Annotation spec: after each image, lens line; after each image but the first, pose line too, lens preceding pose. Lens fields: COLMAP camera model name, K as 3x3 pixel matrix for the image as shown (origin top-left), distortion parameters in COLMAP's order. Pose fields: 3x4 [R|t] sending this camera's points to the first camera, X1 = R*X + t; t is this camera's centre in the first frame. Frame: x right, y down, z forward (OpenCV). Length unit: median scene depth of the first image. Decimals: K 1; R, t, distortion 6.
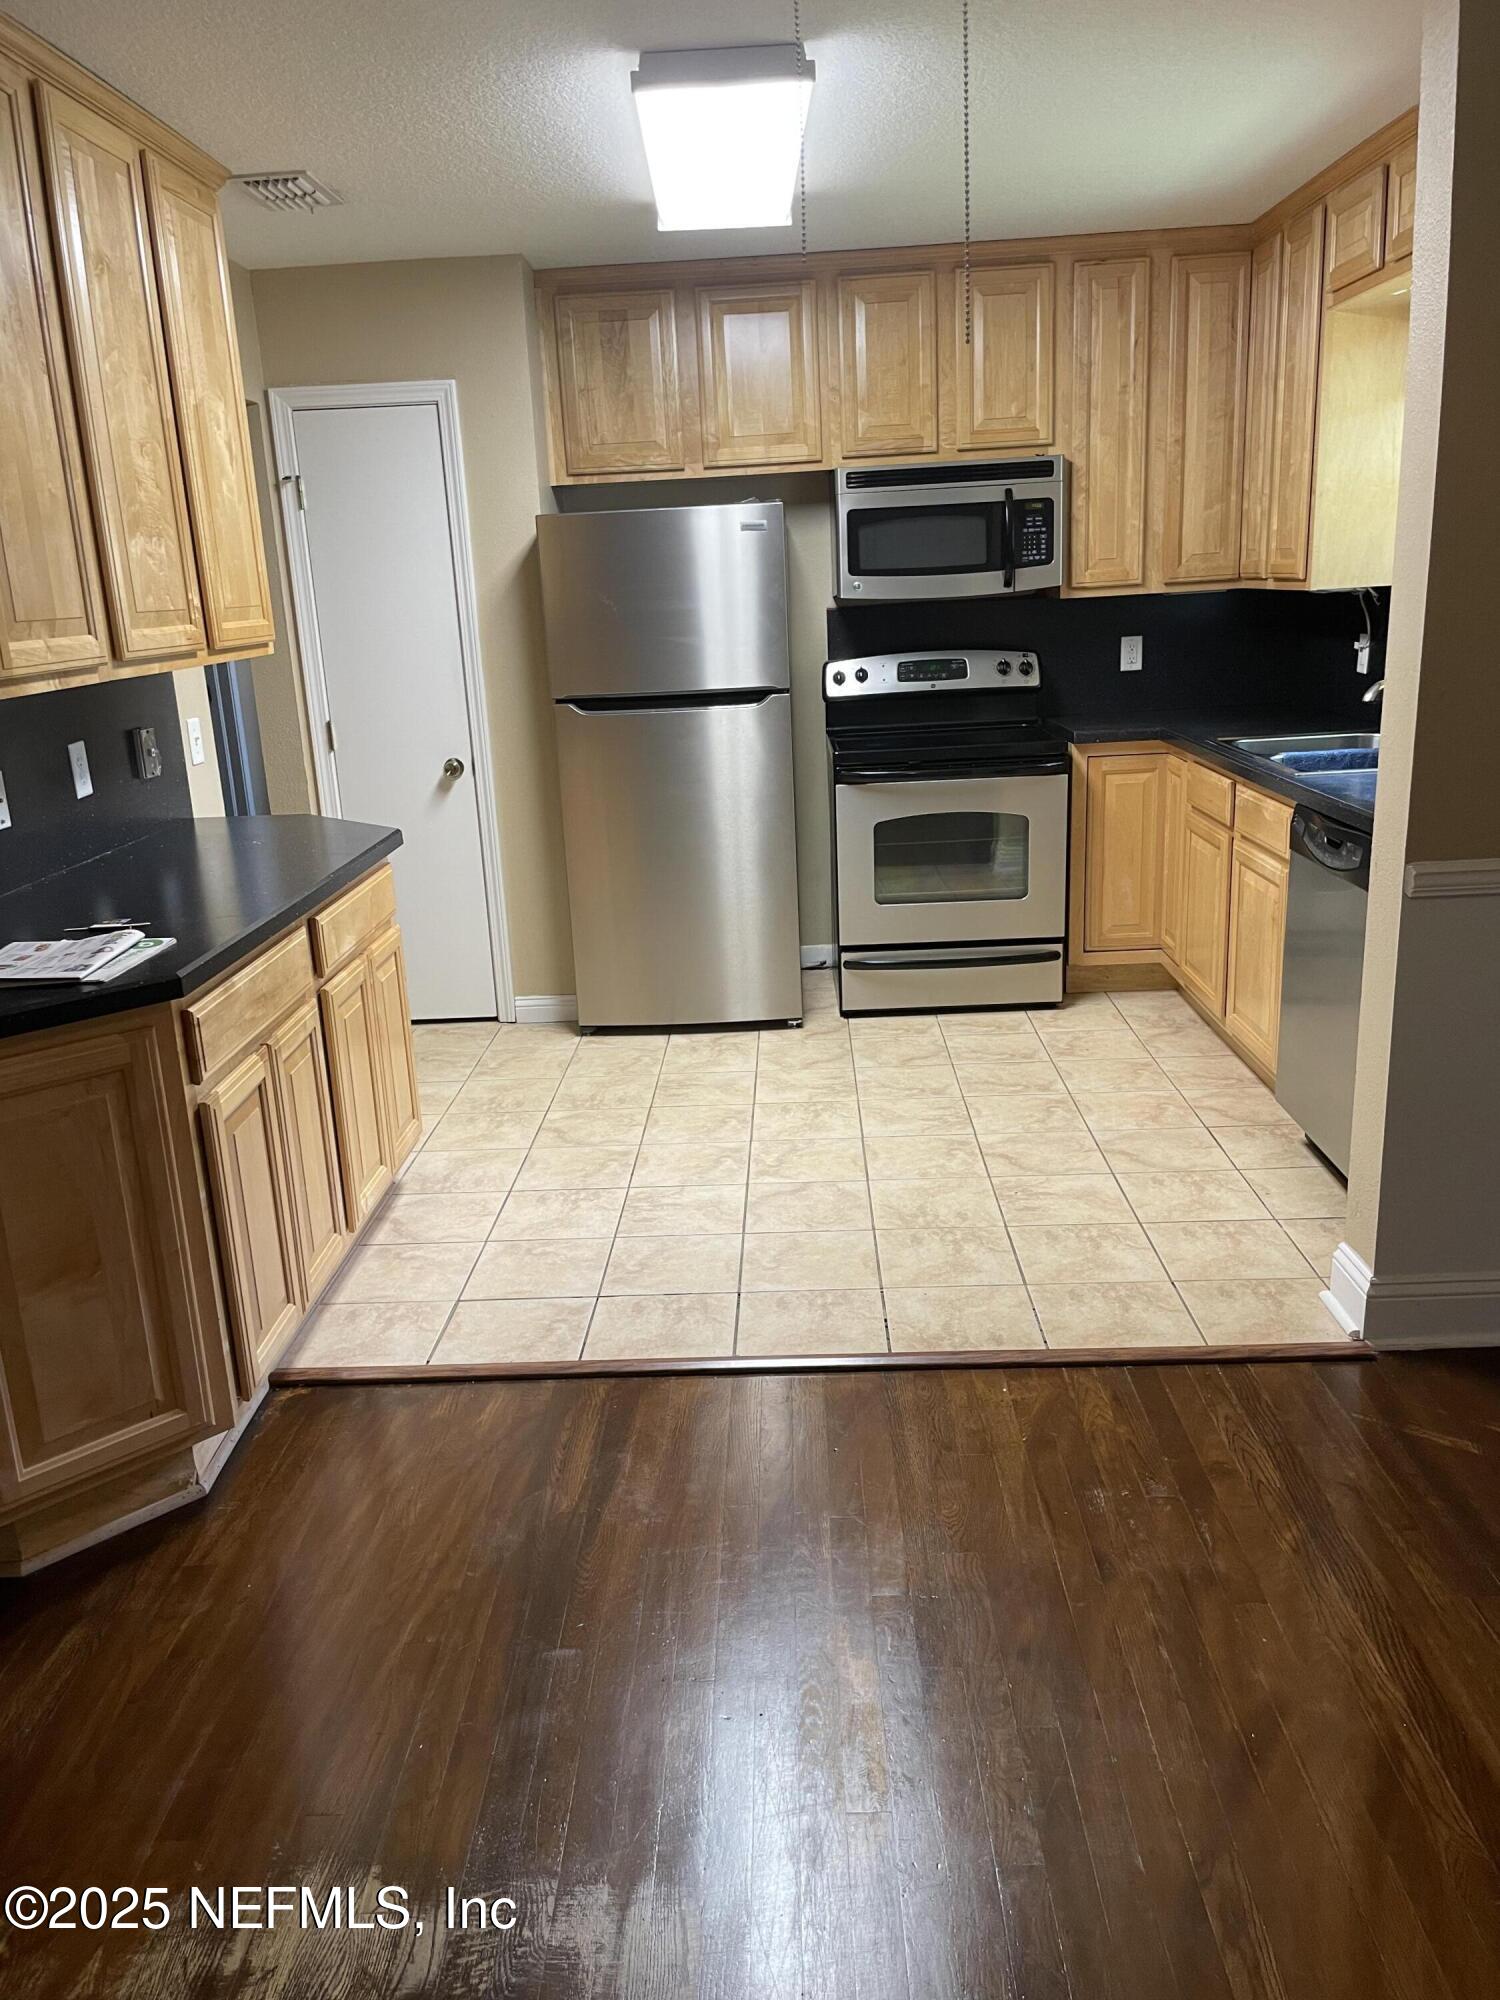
lens RADIAL K [[1526.5, 0, 729.4], [0, 1526.5, 1003.7], [0, 0, 1]] dist [0.044840, -0.048487]
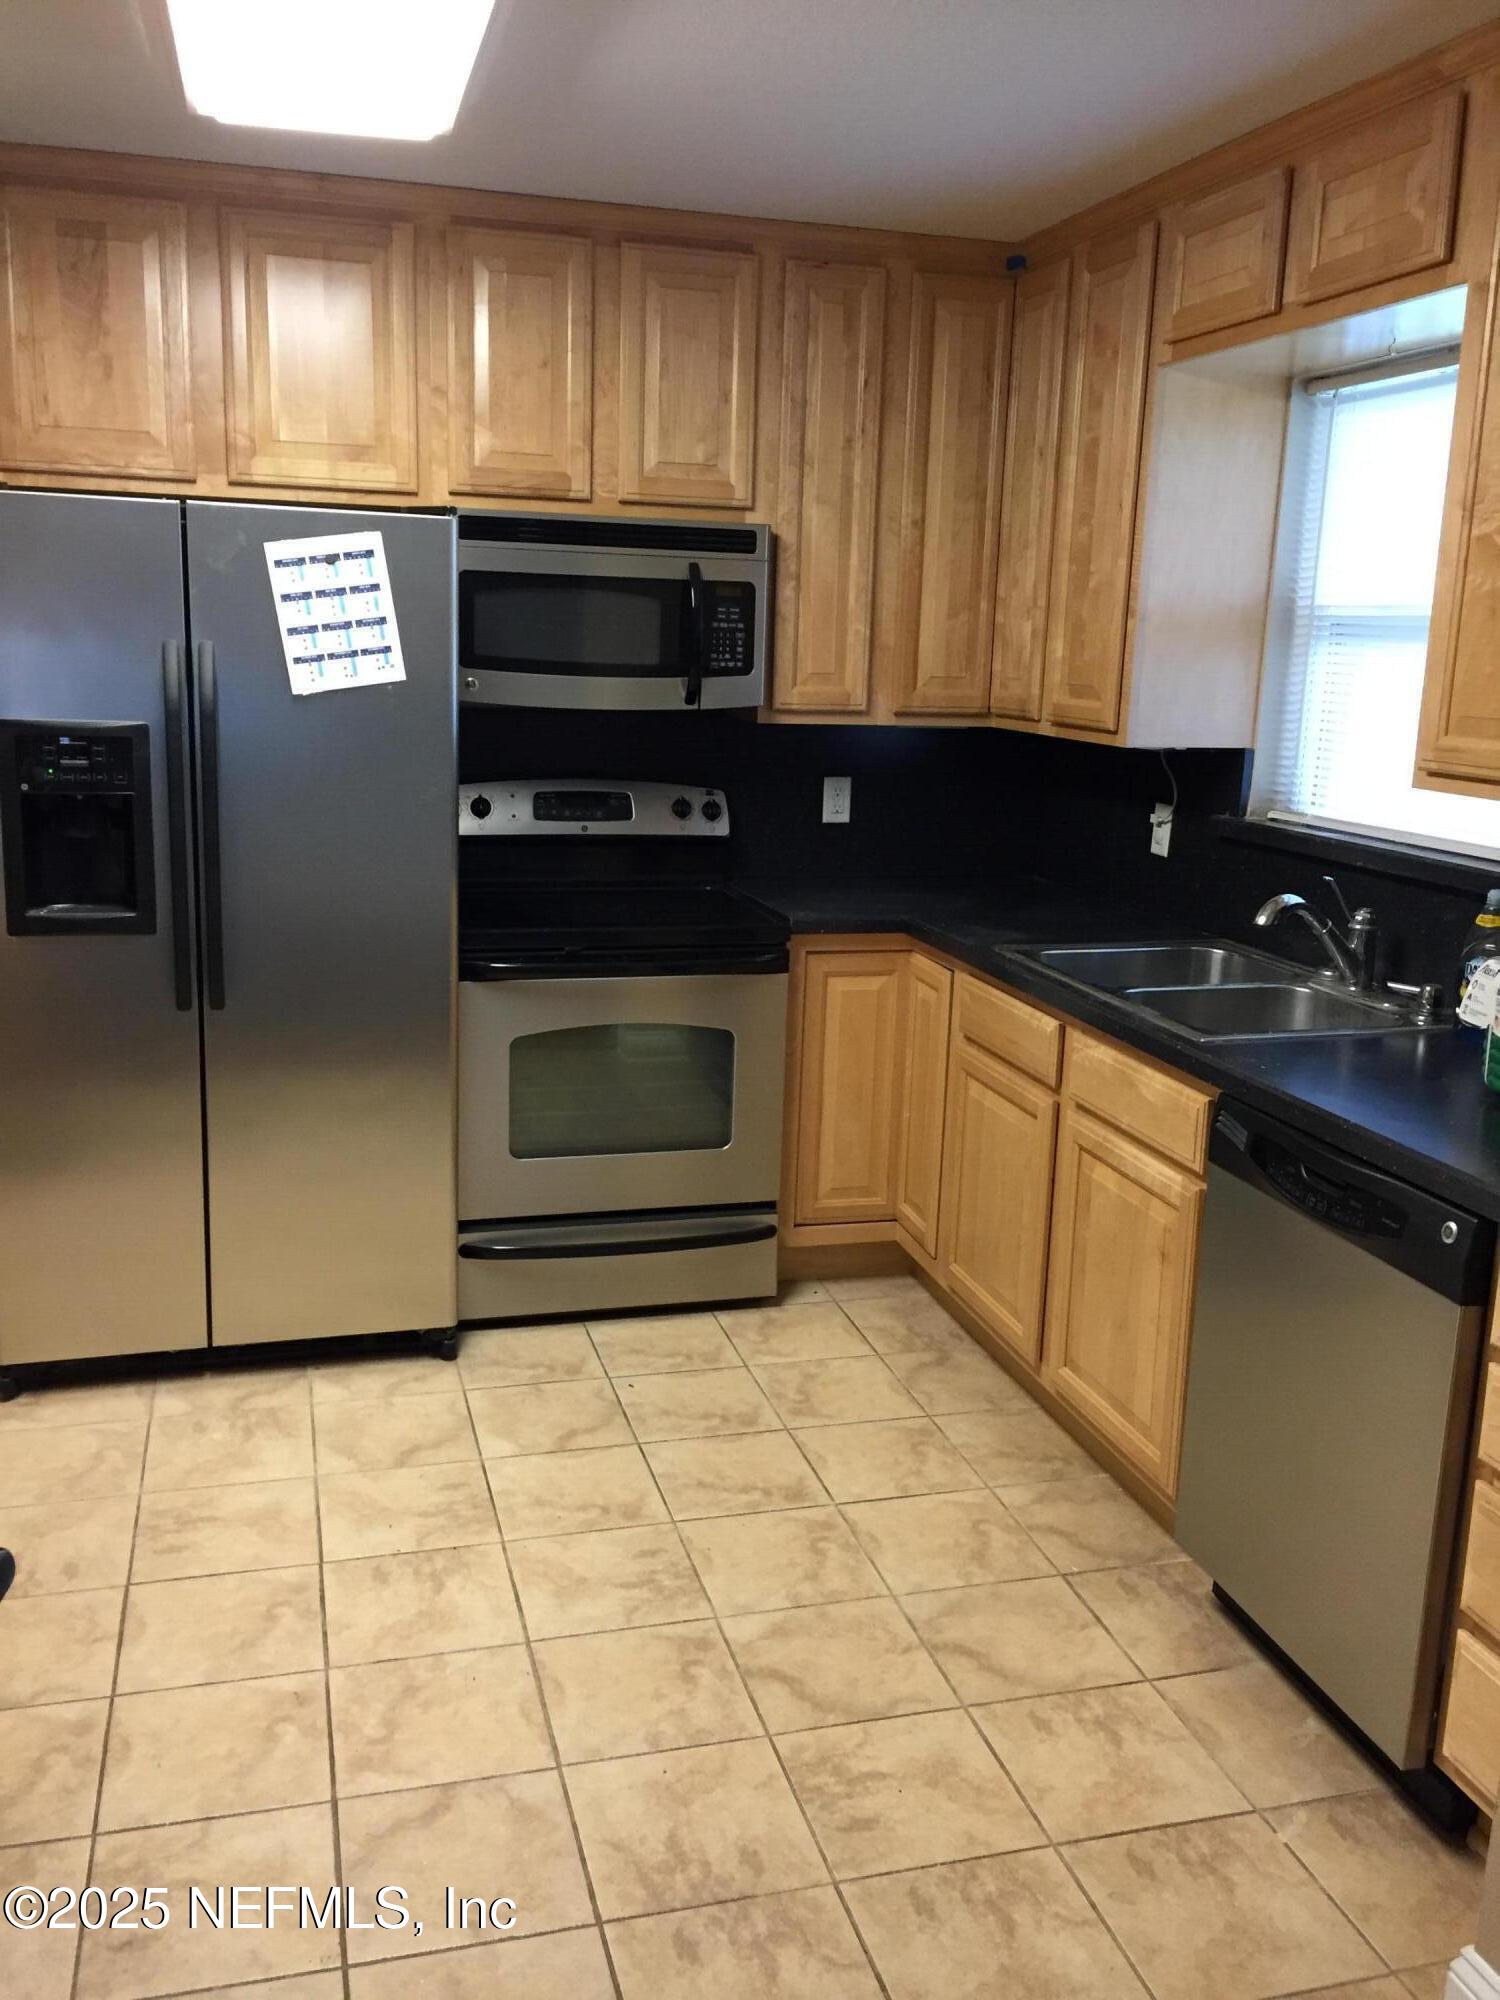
lens RADIAL K [[1700.5, 0, 750.3], [0, 1700.5, 983.2], [0, 0, 1]] dist [0.077914, -0.109226]
pose [[0.948159, 0.018641, 0.317248, -0.035737], [0.004445, 0.997403, -0.071890, -0.093339], [-0.317764, 0.069573, 0.945614, 0.282382]]
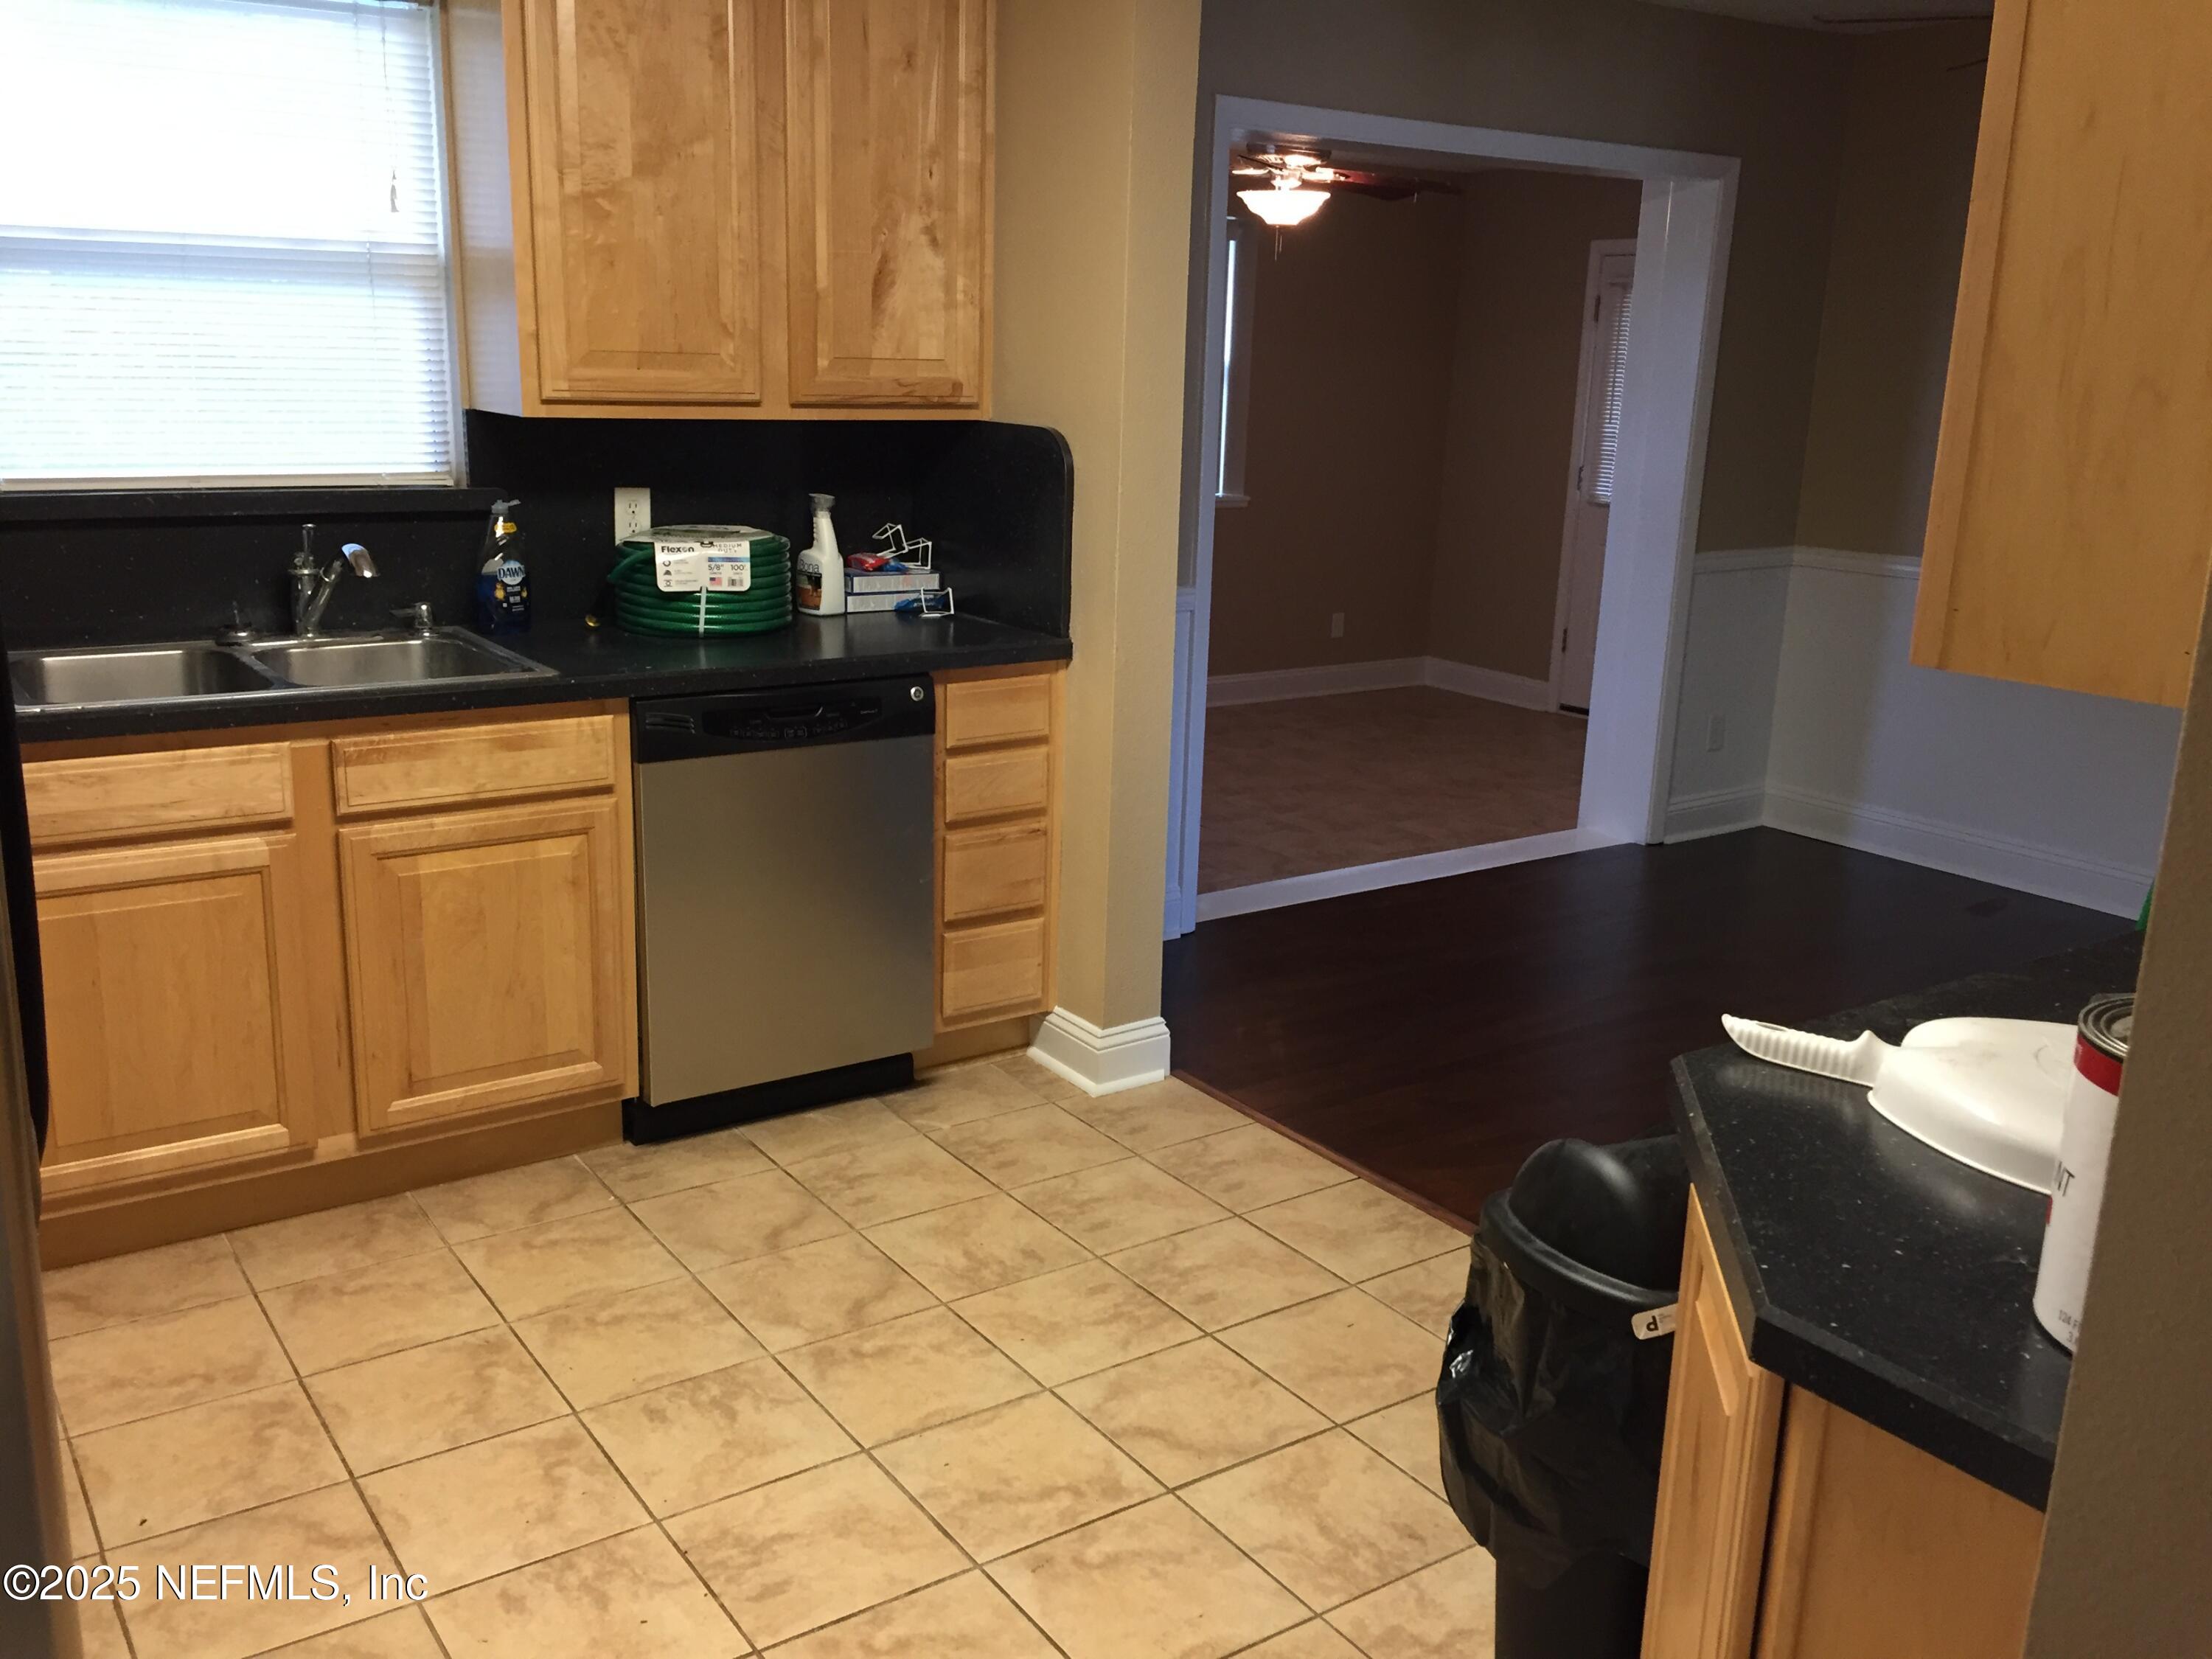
lens RADIAL K [[1880.7, 0, 1089.1], [0, 1880.7, 826.7], [0, 0, 1]] dist [0.077914, -0.109226]
pose [[-0.597016, -0.166103, 0.784845, -0.349562], [0.215926, 0.908954, 0.356620, -0.259603], [-0.772624, 0.382377, -0.506794, 0.974827]]
